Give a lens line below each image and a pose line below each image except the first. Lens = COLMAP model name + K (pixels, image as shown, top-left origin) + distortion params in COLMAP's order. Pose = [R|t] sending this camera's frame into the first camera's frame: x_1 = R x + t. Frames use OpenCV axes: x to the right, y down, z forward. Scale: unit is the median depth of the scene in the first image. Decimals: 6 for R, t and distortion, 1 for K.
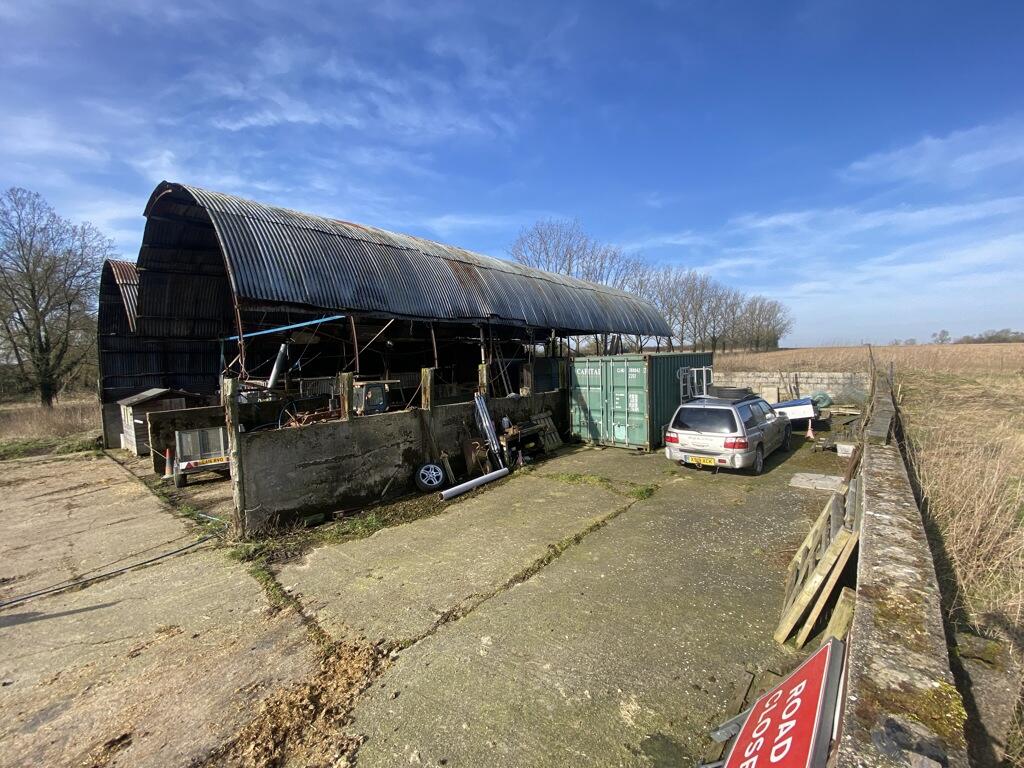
lens RADIAL K [[406.2, 0, 512.0], [0, 406.2, 384.0], [0, 0, 1]] dist [0.000032, -0.012677]
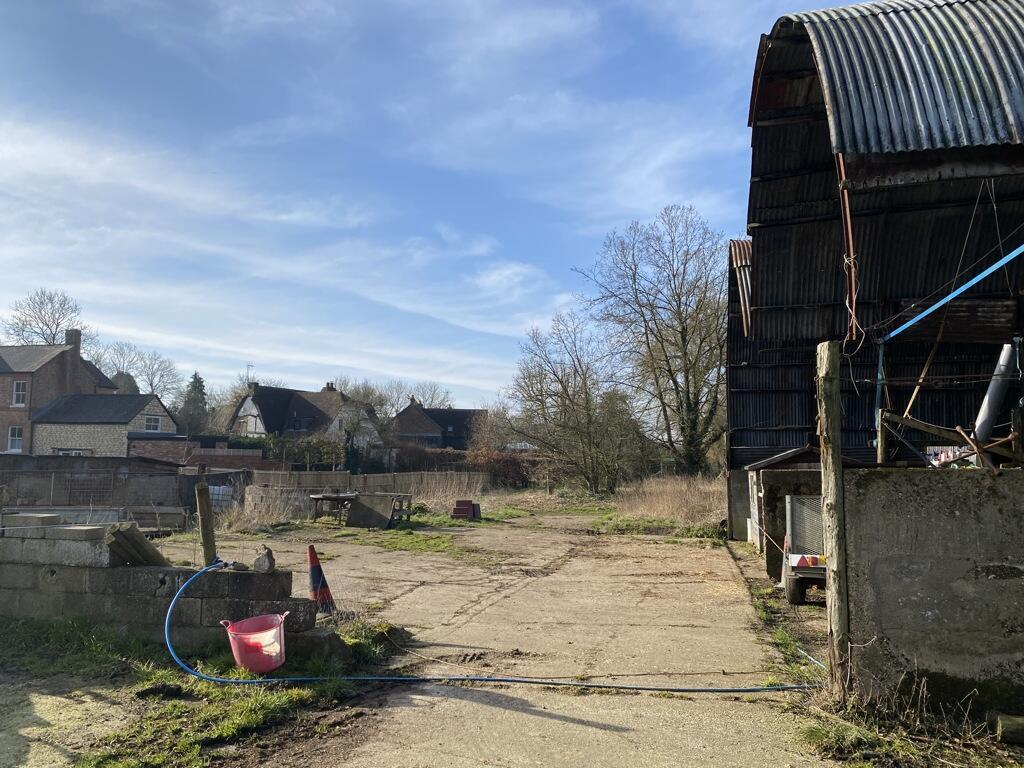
lens RADIAL K [[774.3, 0, 510.7], [0, 774.3, 400.4], [0, 0, 1]] dist [0.006118, 0.002169]
pose [[0.431730, -0.044332, -0.900913, -0.039627], [-0.062839, 0.994887, -0.079070, 0.097819], [0.899811, 0.090749, 0.426736, 0.204739]]
